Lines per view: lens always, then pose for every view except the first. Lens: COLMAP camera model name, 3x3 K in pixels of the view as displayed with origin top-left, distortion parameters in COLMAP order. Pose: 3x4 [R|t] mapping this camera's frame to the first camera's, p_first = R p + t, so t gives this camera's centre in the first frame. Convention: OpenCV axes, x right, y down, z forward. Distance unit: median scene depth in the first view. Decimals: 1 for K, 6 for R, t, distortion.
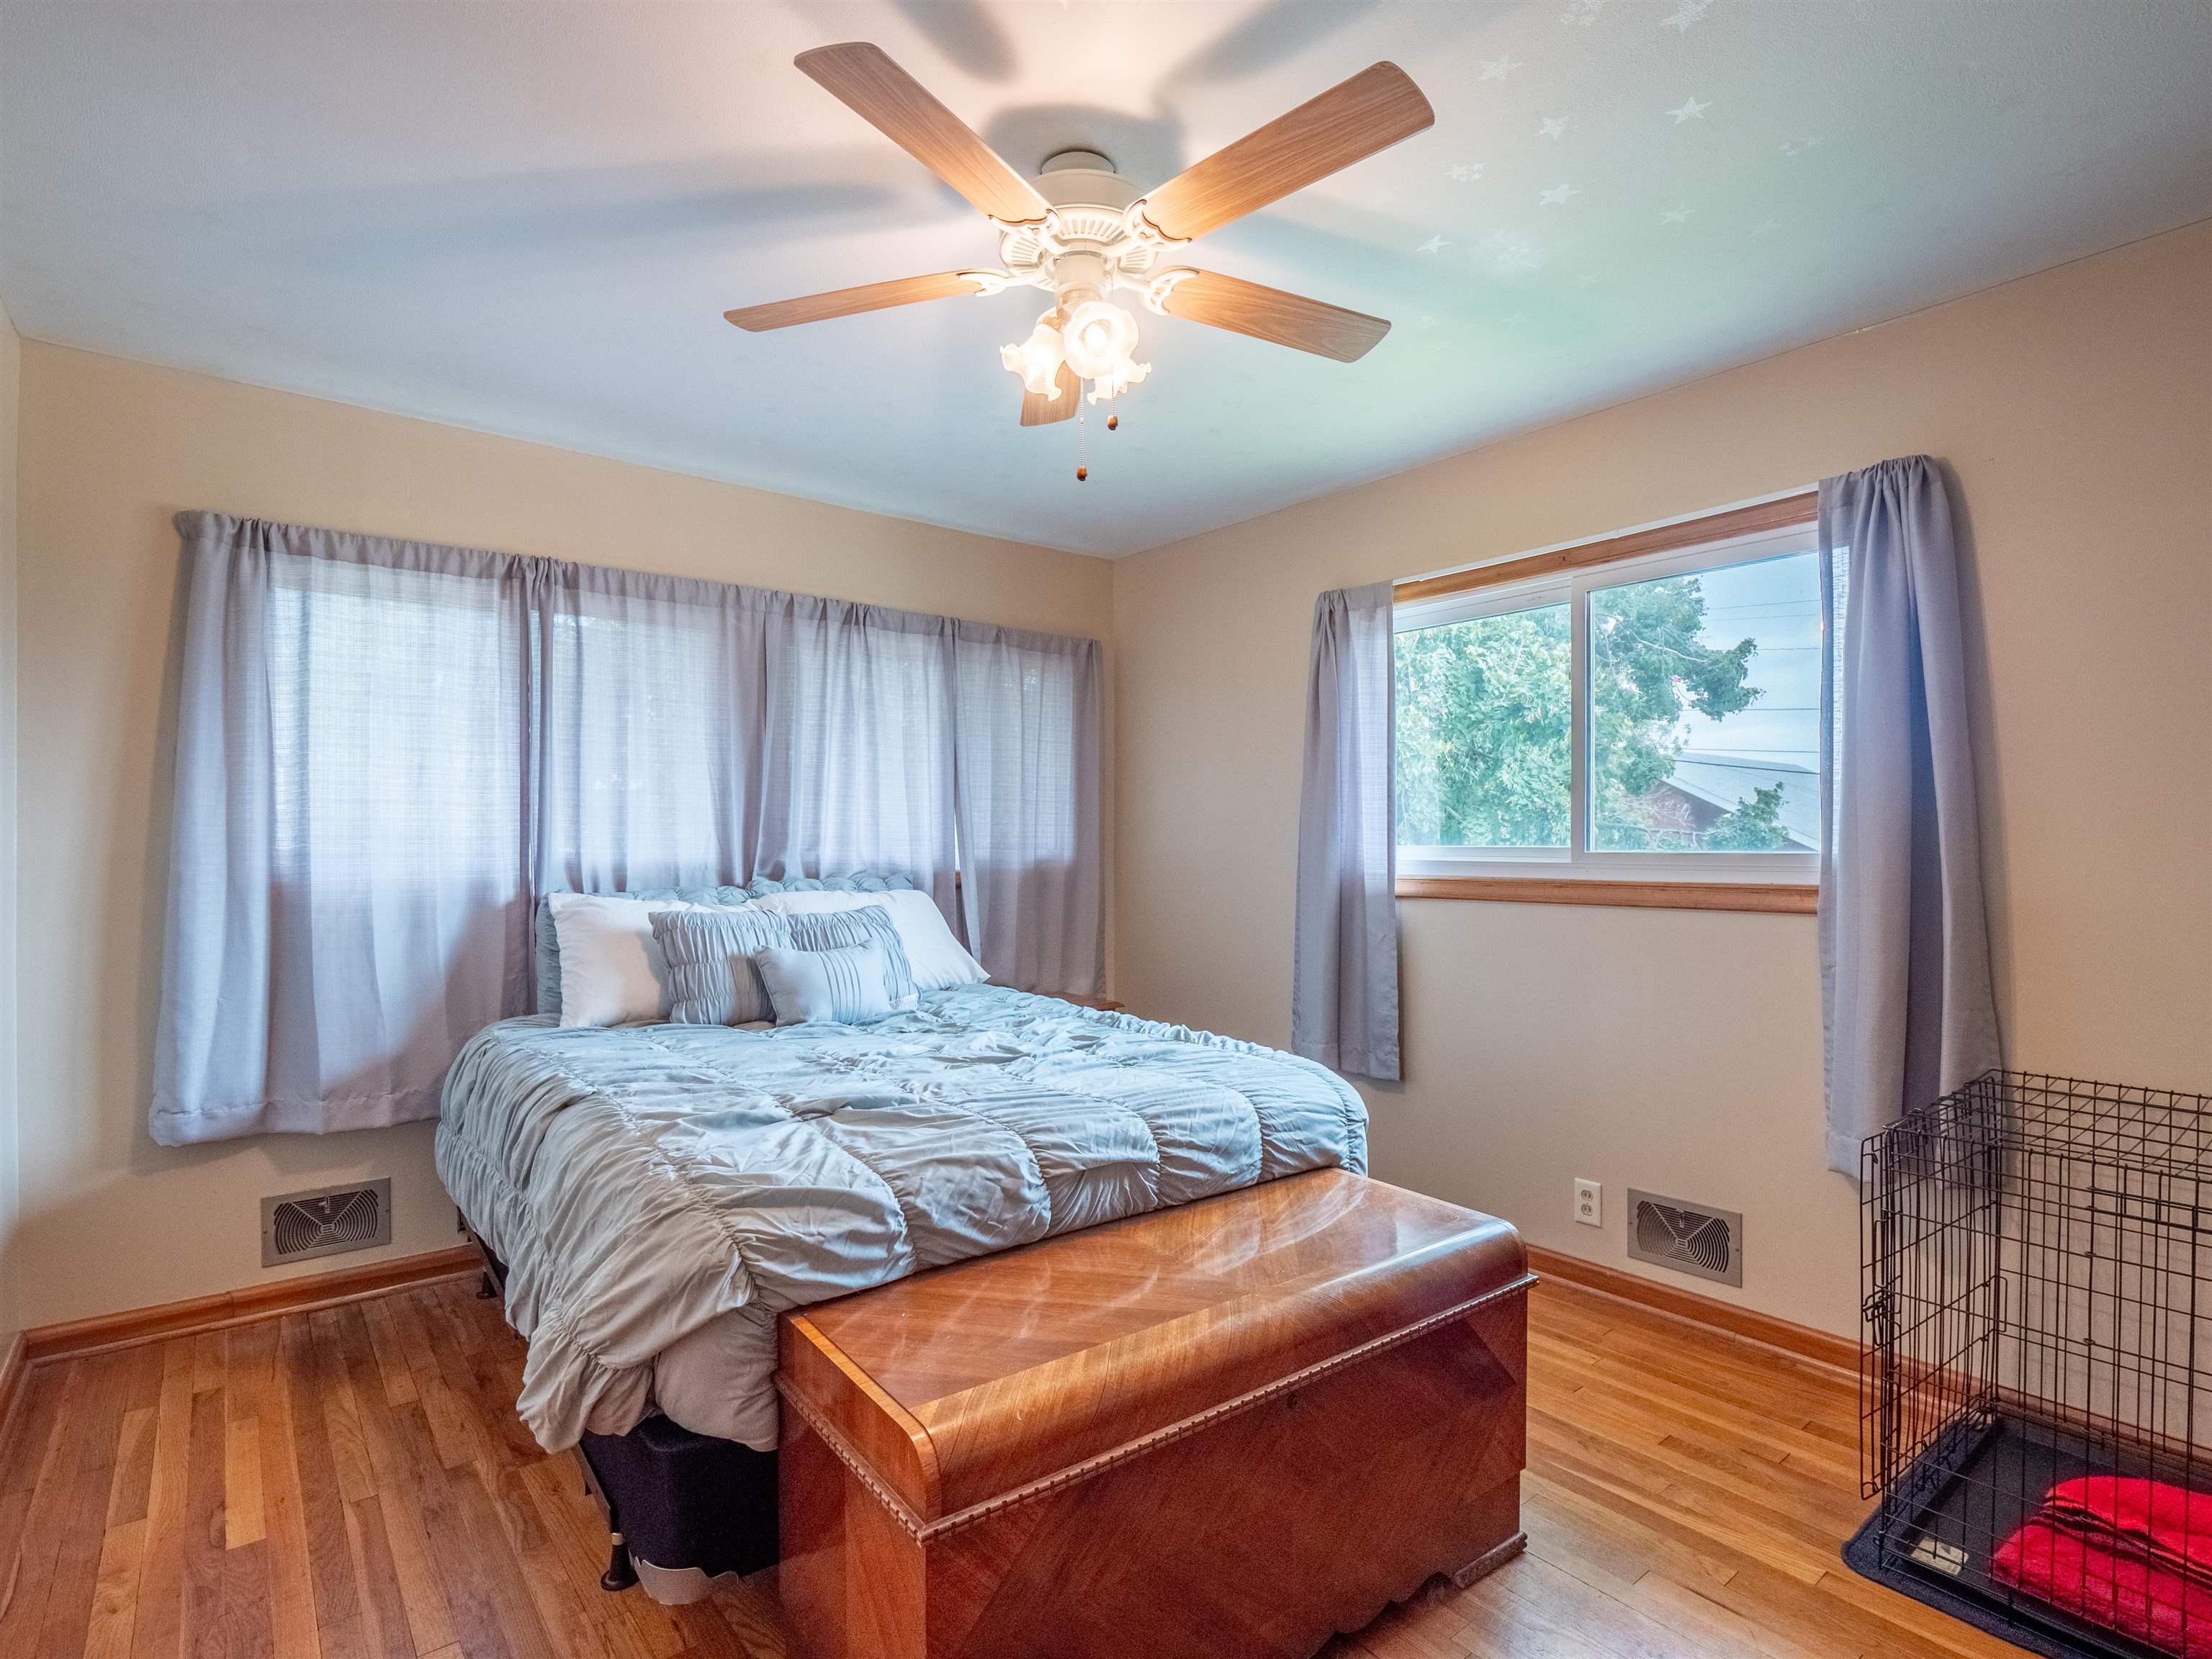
lens RADIAL K [[1083.3, 0, 1112.4], [0, 1083.3, 842.1], [0, 0, 1]] dist [-0.014992, 0.000130]
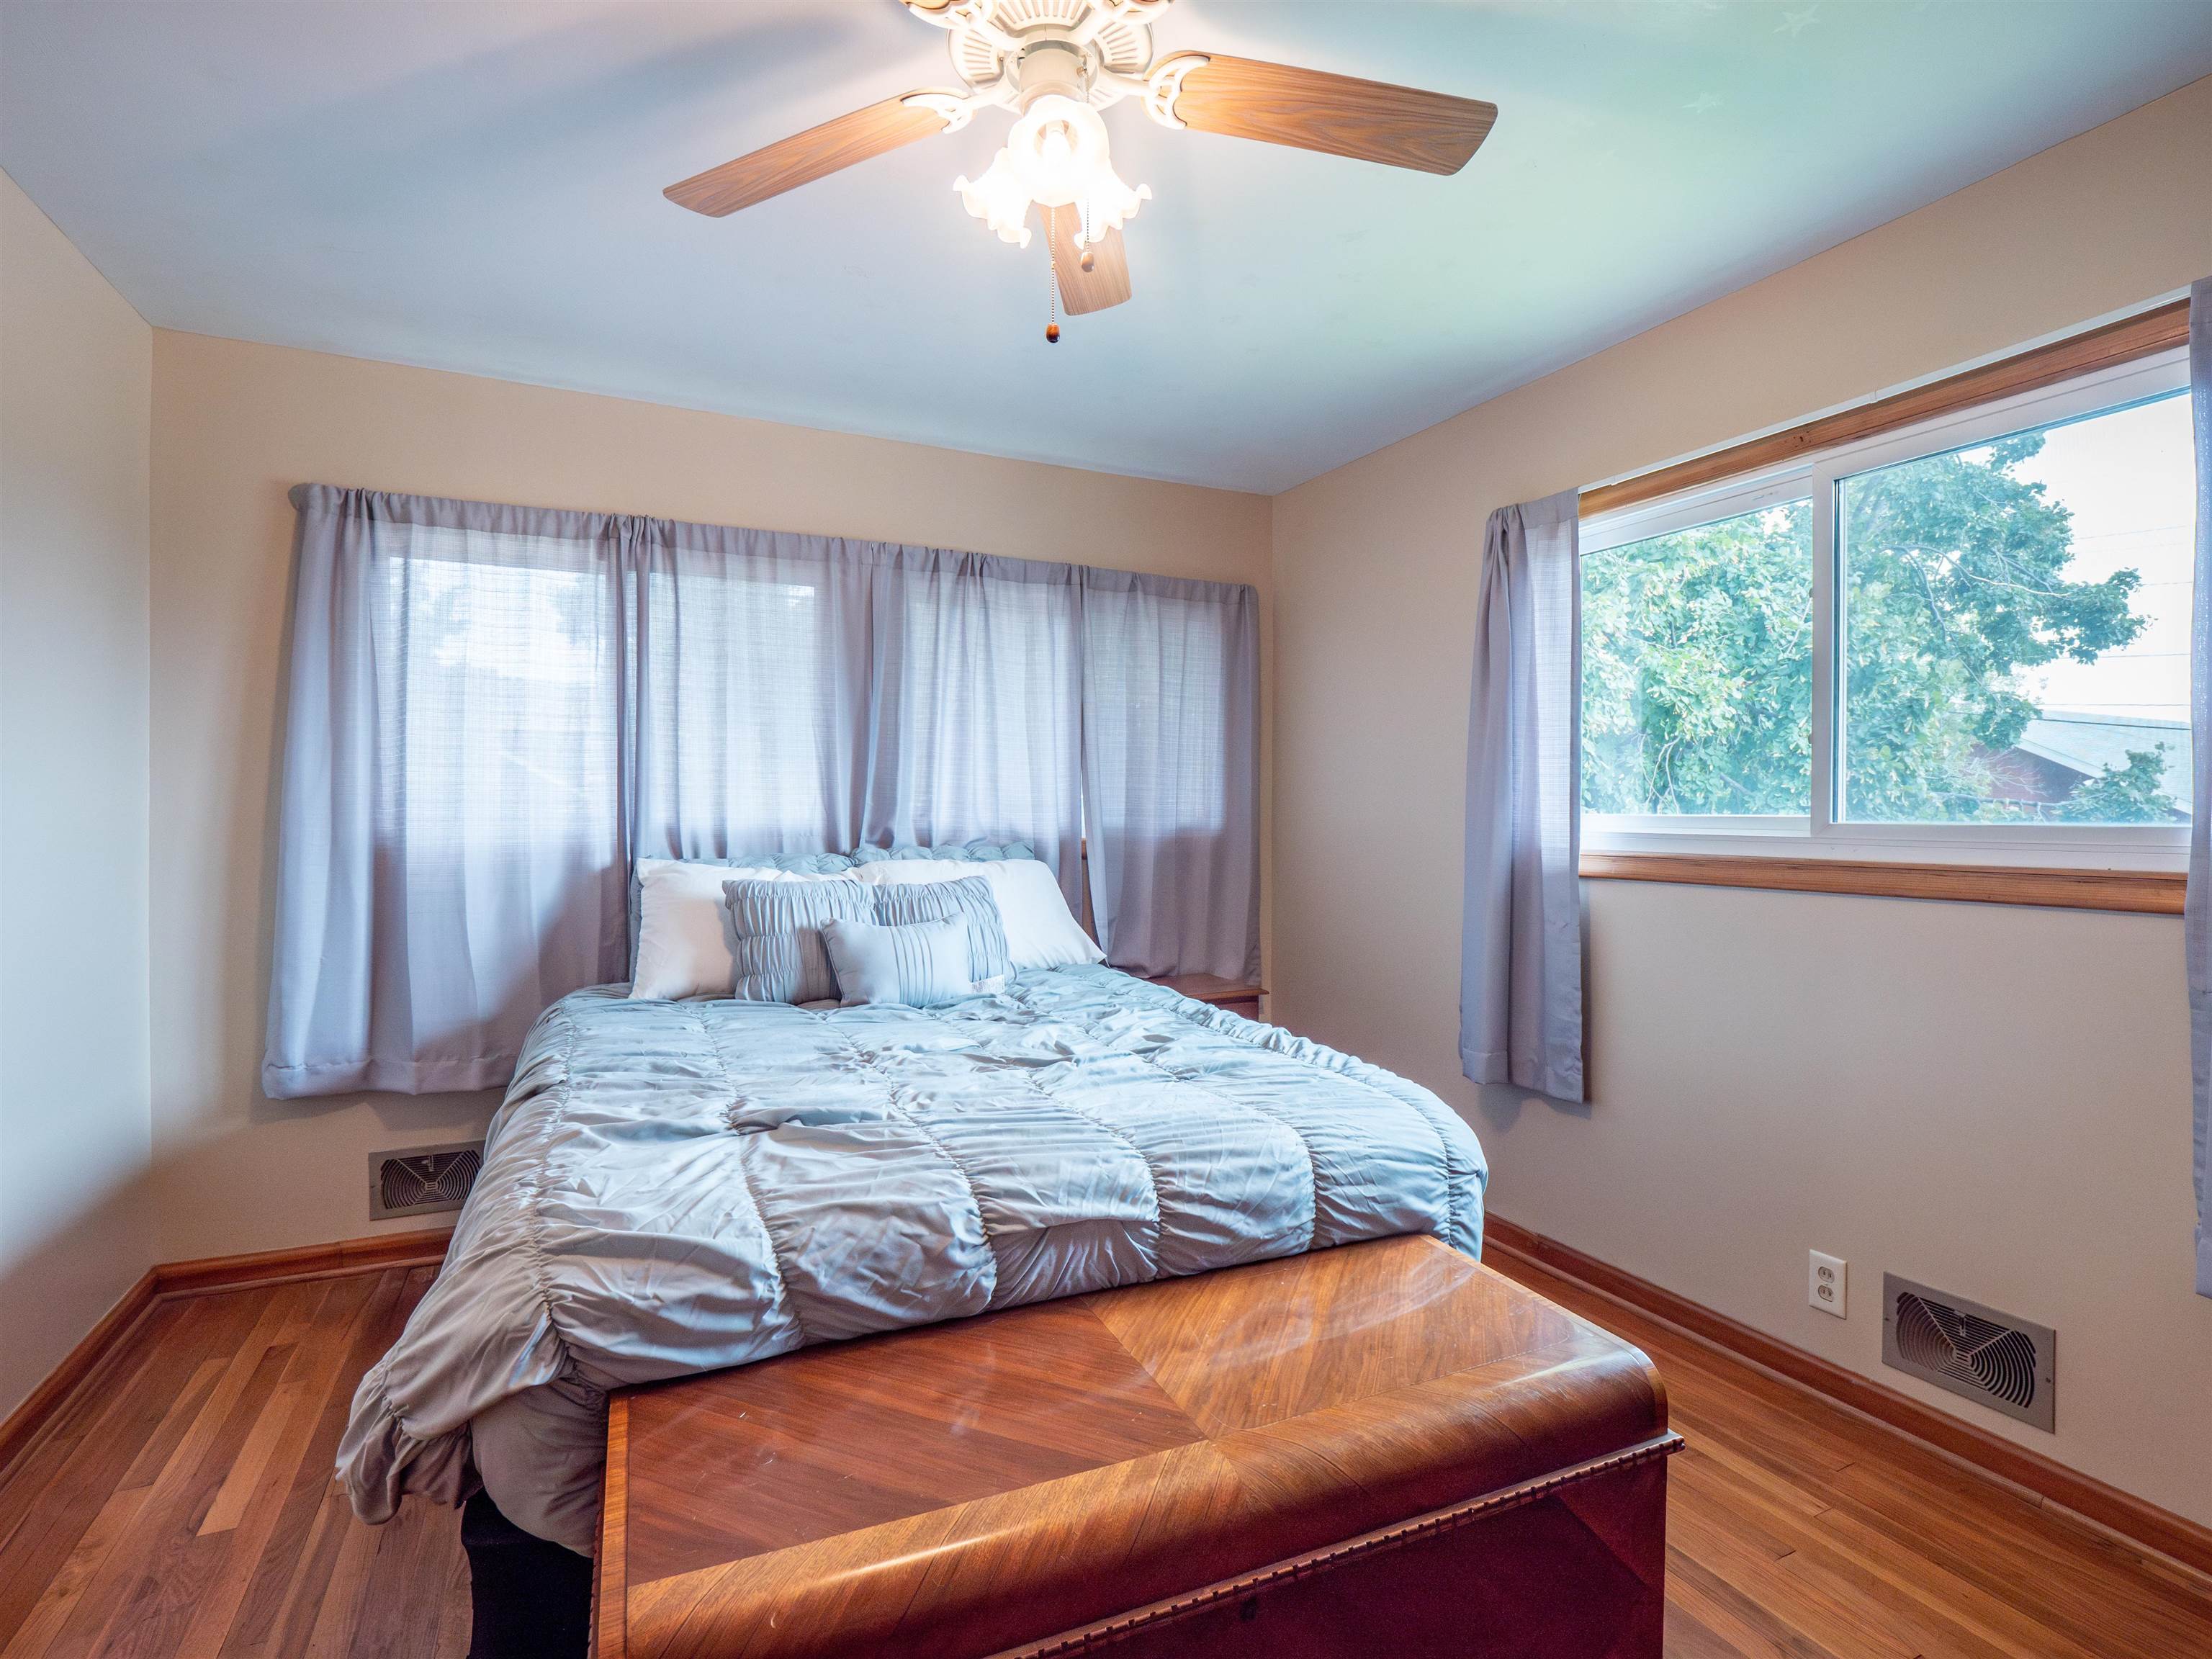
lens RADIAL K [[1083.3, 0, 1099.6], [0, 1083.3, 817.1], [0, 0, 1]] dist [-0.014992, 0.000130]
pose [[0.974304, 0.005024, -0.225182, 0.116712], [-0.003645, 0.999972, 0.006541, 0.001879], [0.225208, -0.005552, 0.974295, 0.158965]]
